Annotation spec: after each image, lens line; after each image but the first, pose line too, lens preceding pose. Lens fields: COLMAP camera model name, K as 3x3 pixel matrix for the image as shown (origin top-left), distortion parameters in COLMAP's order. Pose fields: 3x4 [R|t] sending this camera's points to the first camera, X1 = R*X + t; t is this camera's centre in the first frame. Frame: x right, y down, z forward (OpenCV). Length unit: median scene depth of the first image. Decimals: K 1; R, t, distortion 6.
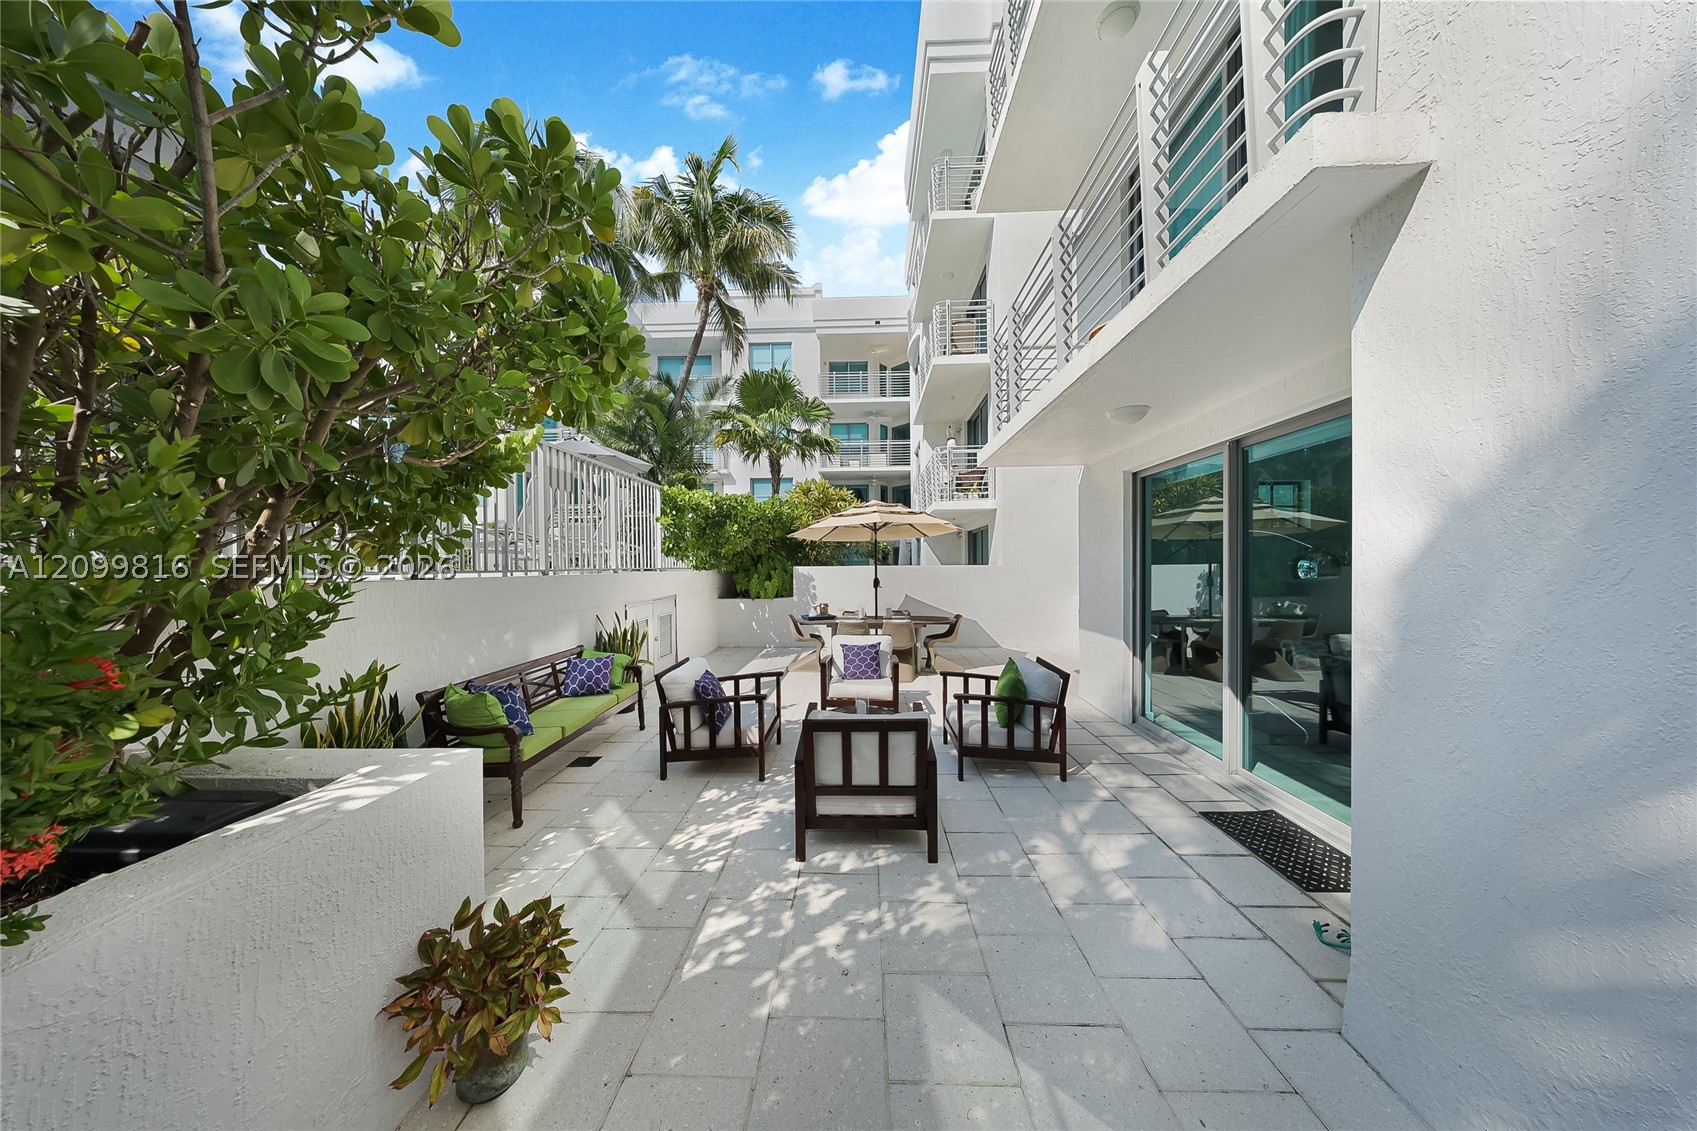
lens RADIAL K [[493.4, 0, 850.7], [0, 493.4, 573.3], [0, 0, 1]] dist [0.002035, -0.000126]
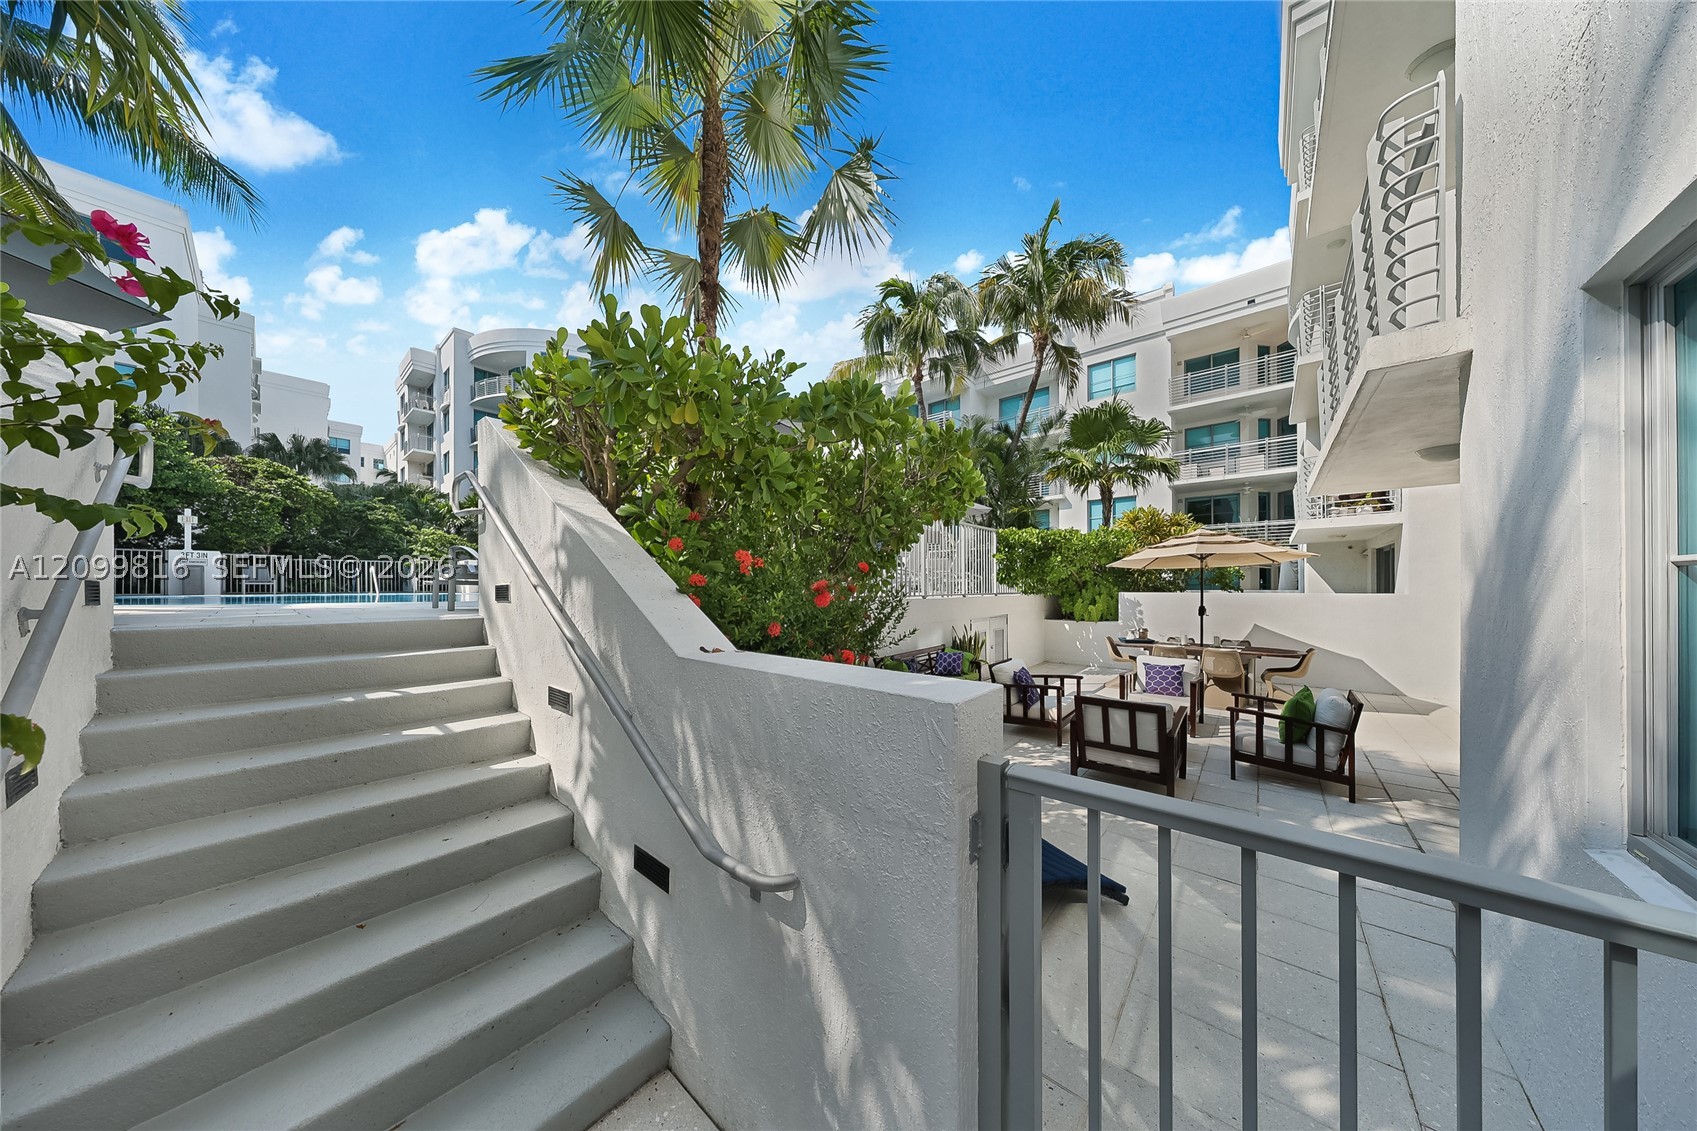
lens RADIAL K [[493.4, 0, 851.2], [0, 493.4, 579.6], [0, 0, 1]] dist [0.002035, -0.000126]
pose [[0.788676, -0.001122, -0.614807, 0.091831], [-0.015297, 0.999653, -0.021447, -0.009947], [0.614618, 0.026320, 0.788386, -0.210606]]
